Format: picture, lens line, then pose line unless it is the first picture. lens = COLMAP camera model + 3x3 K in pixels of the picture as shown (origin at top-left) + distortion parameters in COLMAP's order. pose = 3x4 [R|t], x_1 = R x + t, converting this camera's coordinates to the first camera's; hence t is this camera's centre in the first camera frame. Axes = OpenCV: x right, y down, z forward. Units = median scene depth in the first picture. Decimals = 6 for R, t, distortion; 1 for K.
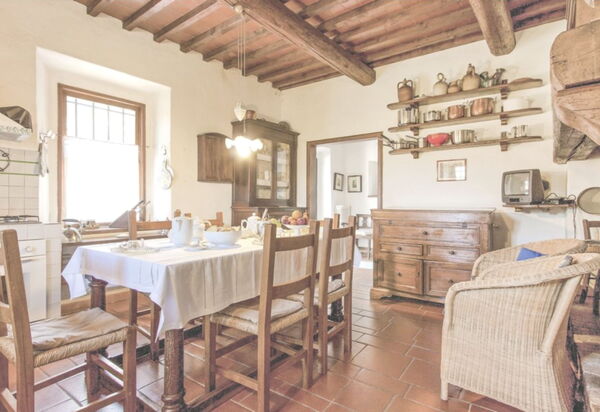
lens RADIAL K [[318.0, 0, 300.0], [0, 318.0, 206.0], [0, 0, 1]] dist [-0.002903, -0.001856]
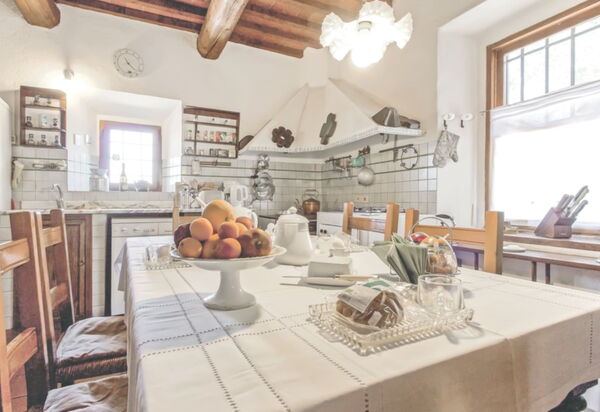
lens RADIAL K [[318.0, 0, 300.0], [0, 318.0, 206.0], [0, 0, 1]] dist [-0.002903, -0.001856]
pose [[-0.442512, 0.009697, -0.896710, 0.183832], [-0.006887, 0.999875, 0.014211, 0.008677], [0.896736, 0.012464, -0.442390, 1.008988]]
